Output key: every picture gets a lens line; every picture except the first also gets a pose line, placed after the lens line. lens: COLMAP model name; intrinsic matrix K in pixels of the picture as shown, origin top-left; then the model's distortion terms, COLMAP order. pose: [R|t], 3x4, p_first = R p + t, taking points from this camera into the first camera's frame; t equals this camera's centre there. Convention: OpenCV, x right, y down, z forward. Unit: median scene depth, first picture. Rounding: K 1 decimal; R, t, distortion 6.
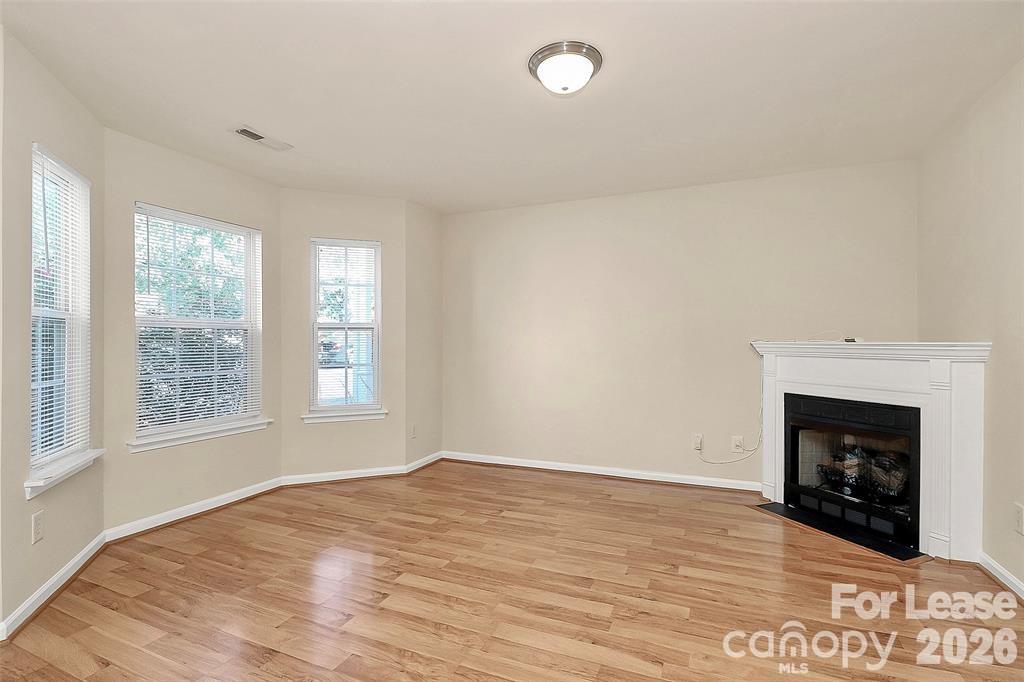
lens RADIAL K [[485.0, 0, 512.2], [0, 485.0, 337.0], [0, 0, 1]] dist [-0.014522, -0.000913]
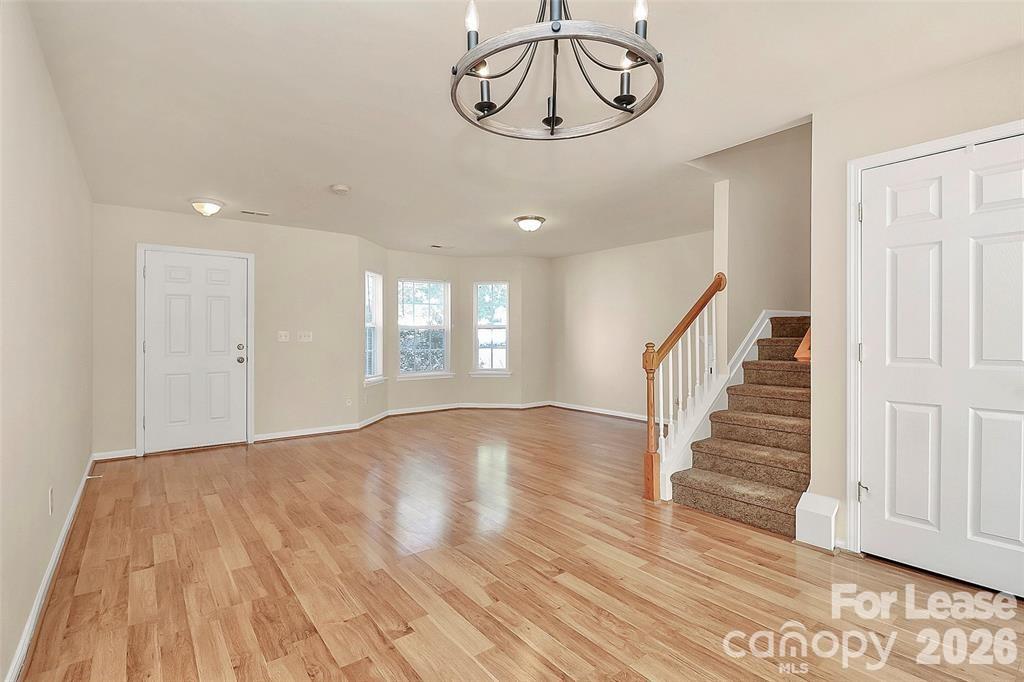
lens RADIAL K [[482.4, 0, 507.2], [0, 482.4, 334.2], [0, 0, 1]] dist [-0.011337, -0.000577]
pose [[0.873499, 0.000459, -0.486826, 0.829218], [0.005603, 0.999924, 0.010996, -0.018642], [0.486794, -0.012333, 0.873430, -0.806082]]
